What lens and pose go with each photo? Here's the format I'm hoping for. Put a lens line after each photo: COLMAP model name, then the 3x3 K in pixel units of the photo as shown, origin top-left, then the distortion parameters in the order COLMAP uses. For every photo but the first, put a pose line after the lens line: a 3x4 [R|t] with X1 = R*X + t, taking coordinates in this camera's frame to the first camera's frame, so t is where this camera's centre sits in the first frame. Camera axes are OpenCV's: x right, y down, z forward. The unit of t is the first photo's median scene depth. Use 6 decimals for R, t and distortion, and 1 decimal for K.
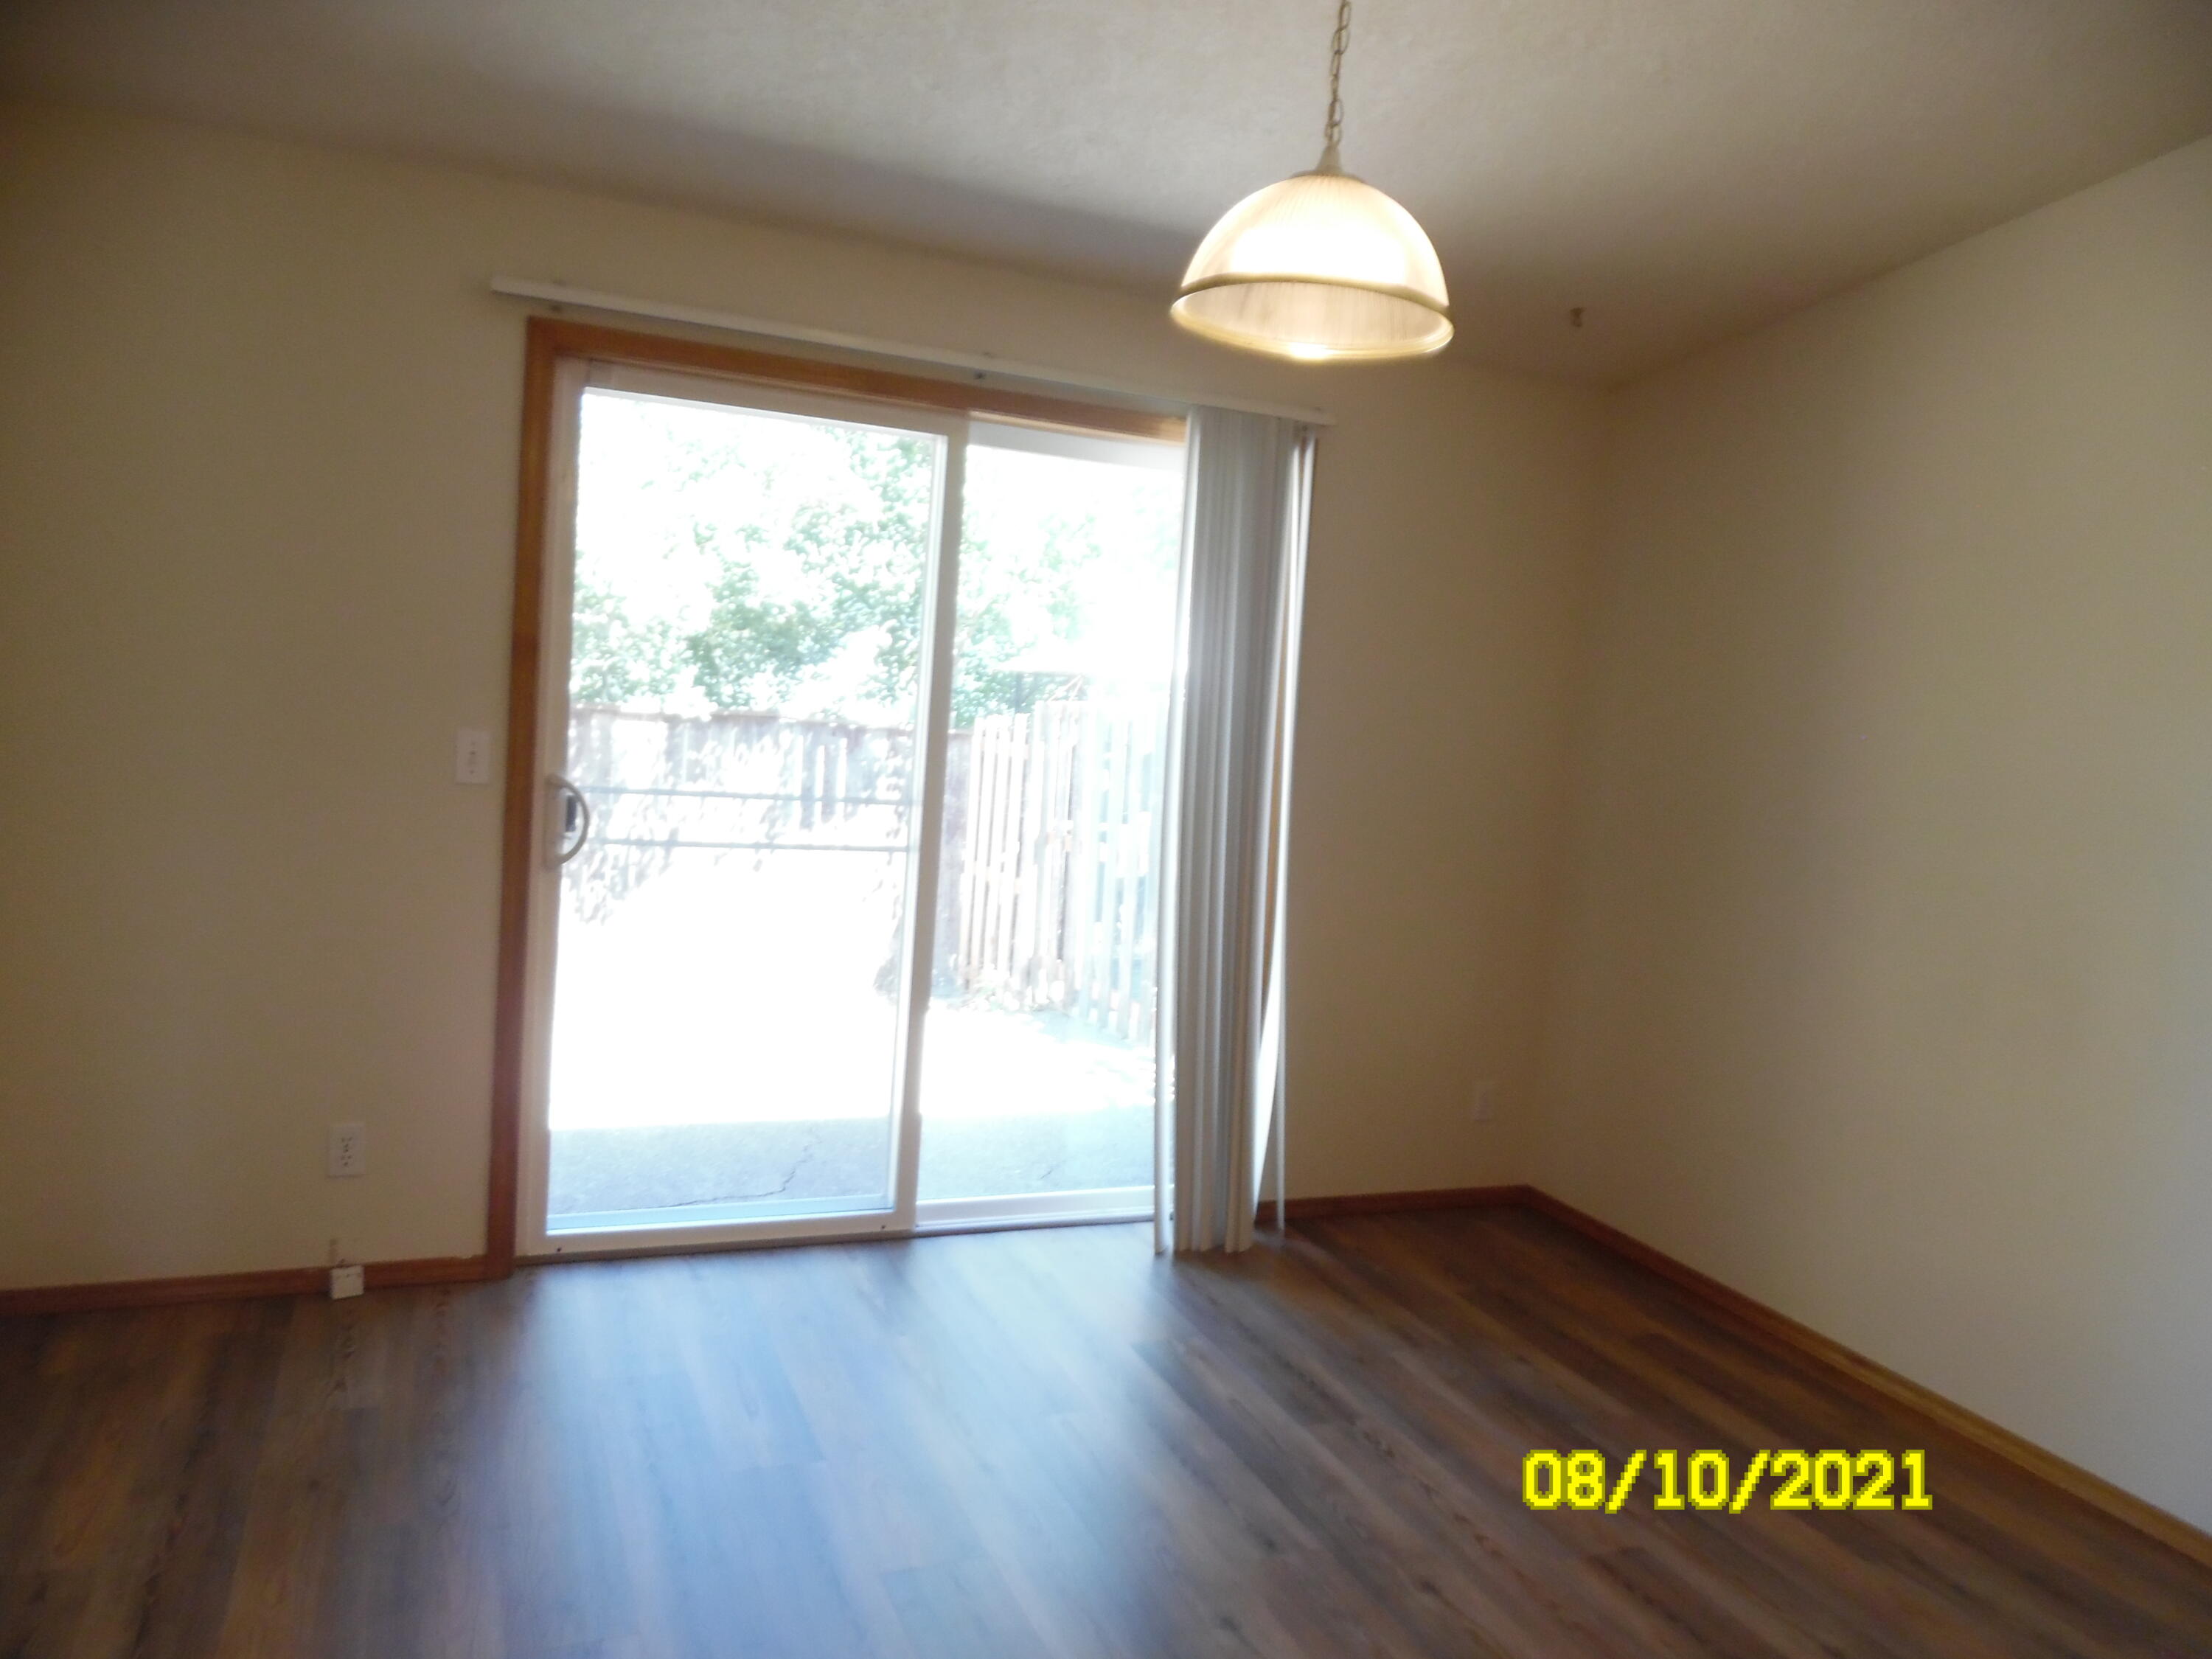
lens RADIAL K [[1537.8, 0, 1106.0], [0, 1537.8, 829.5], [0, 0, 1]] dist [-0.000284, -0.001893]
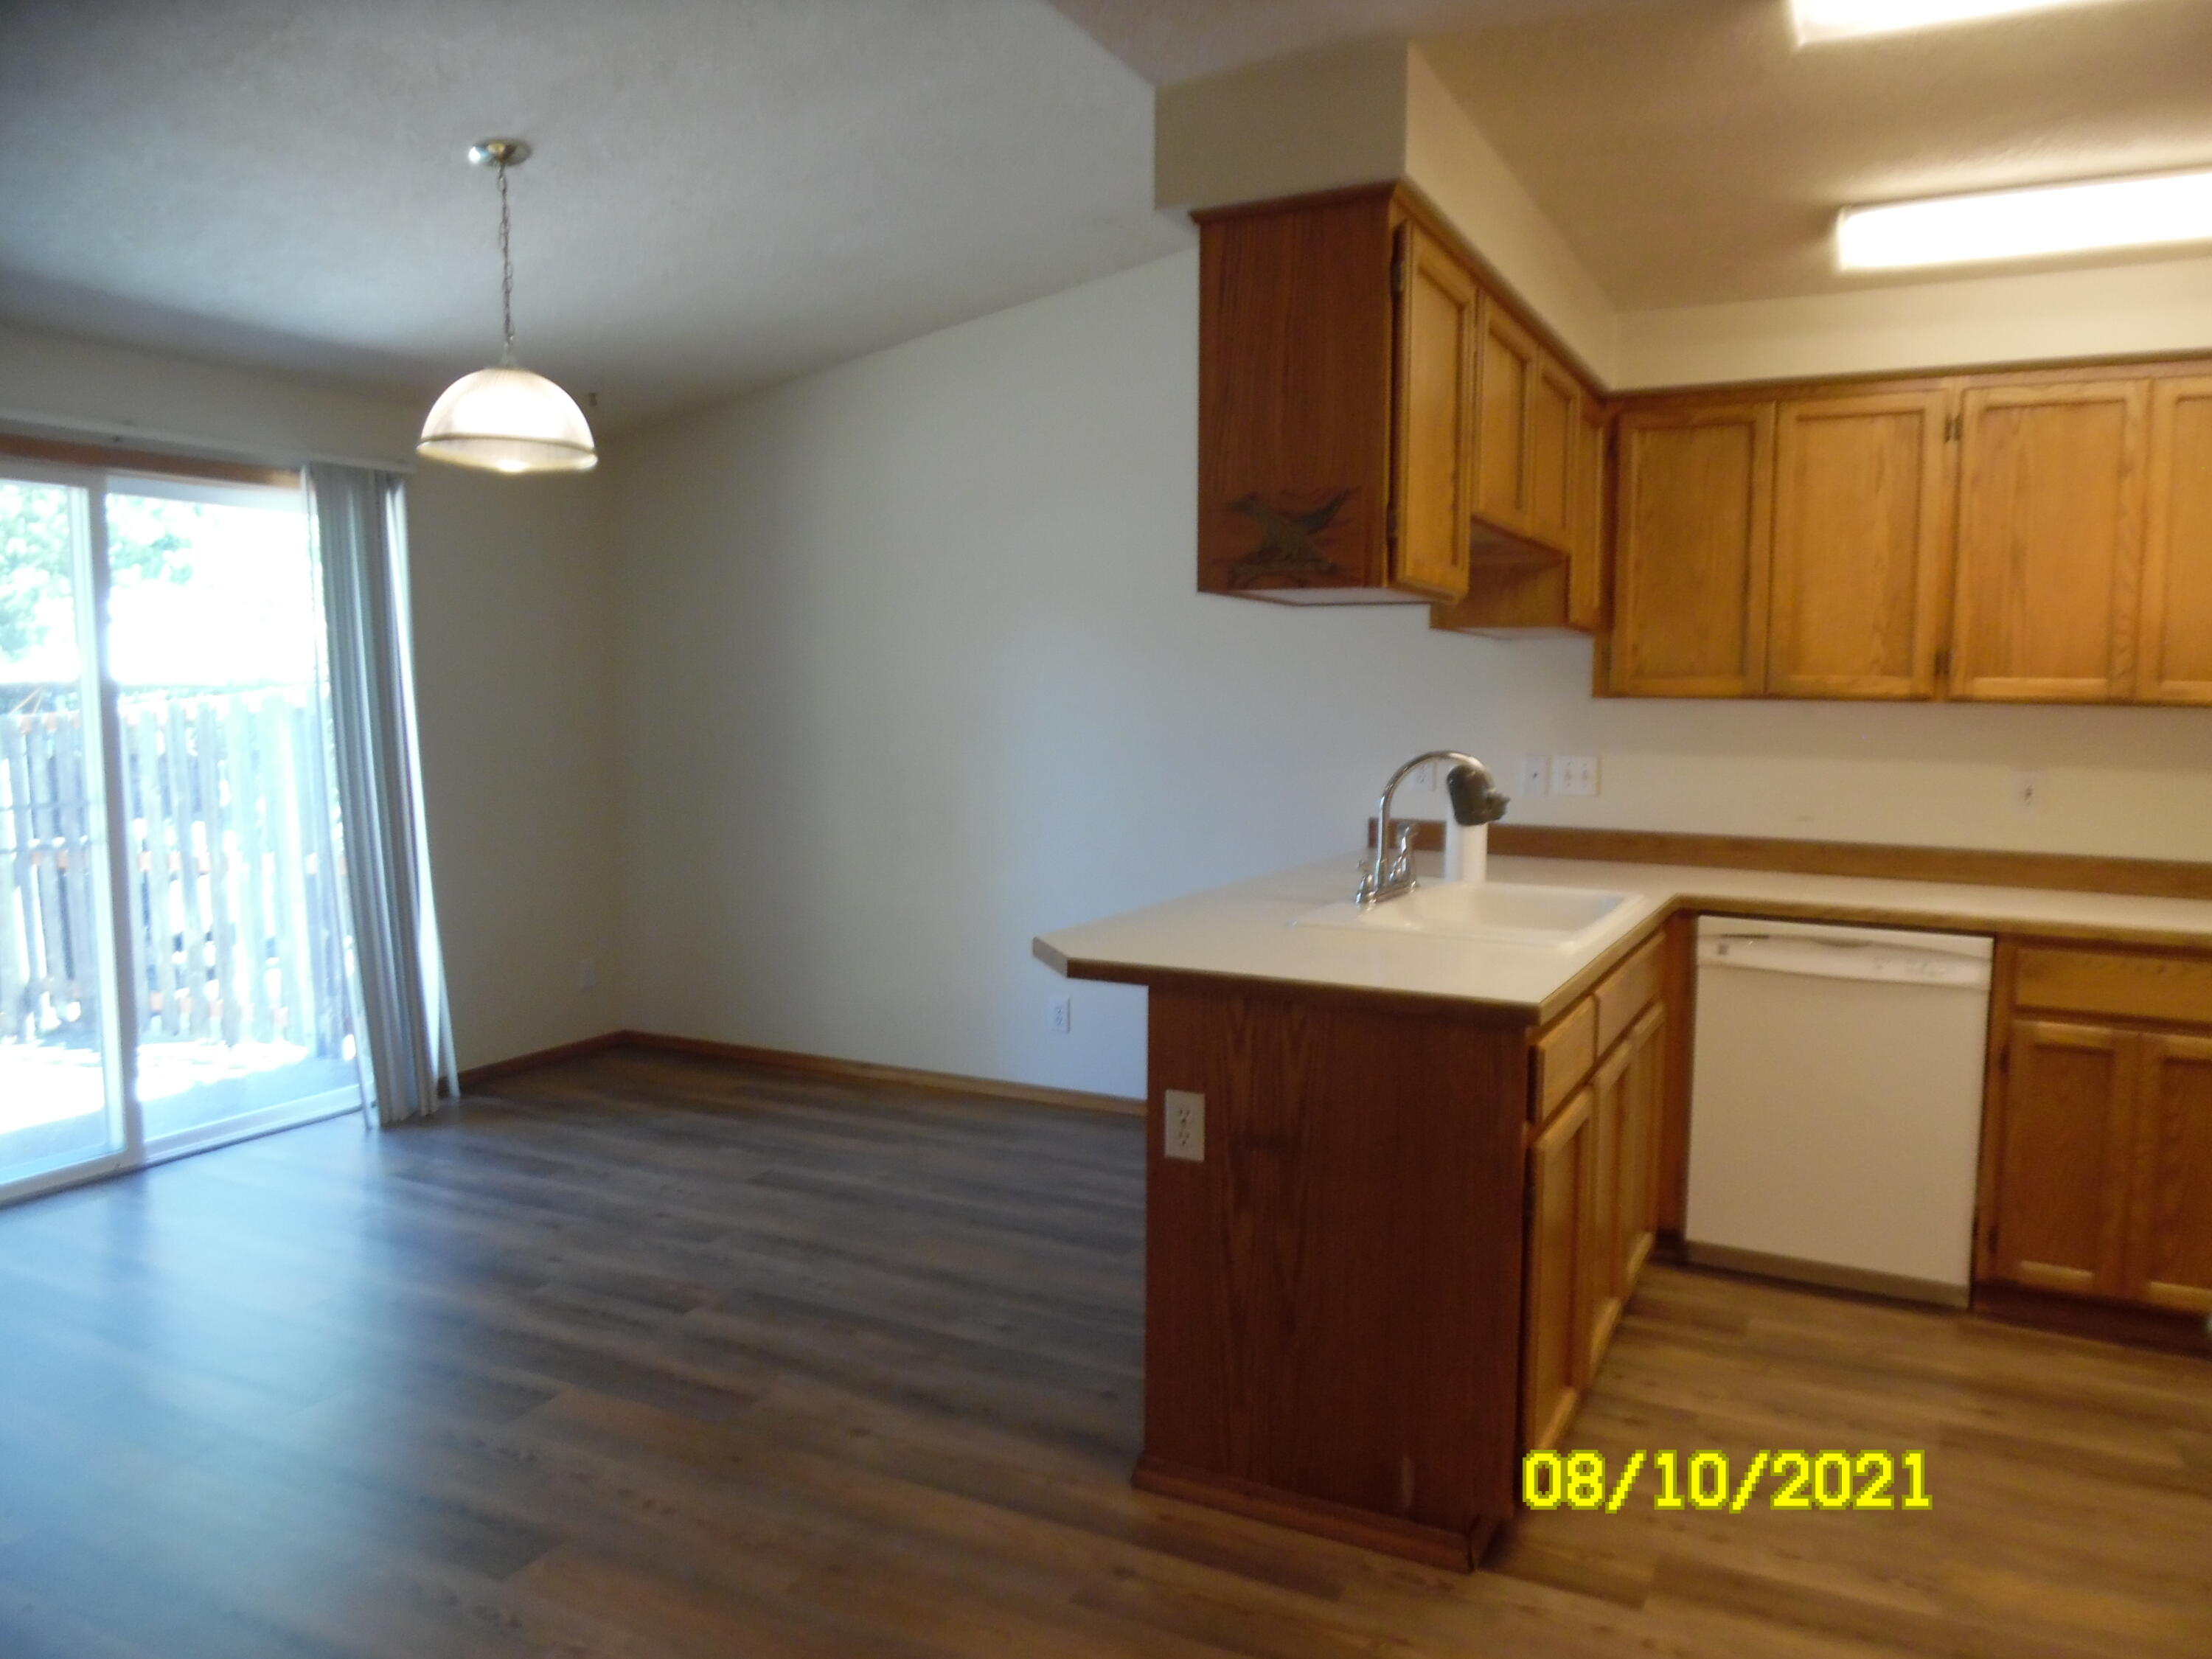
lens RADIAL K [[1537.8, 0, 1106.0], [0, 1537.8, 829.5], [0, 0, 1]] dist [-0.000284, -0.001893]
pose [[0.772279, -0.146473, 0.618168, -0.256666], [0.132970, 0.988773, 0.068166, 0.028166], [-0.621212, 0.029555, 0.783085, -0.396576]]
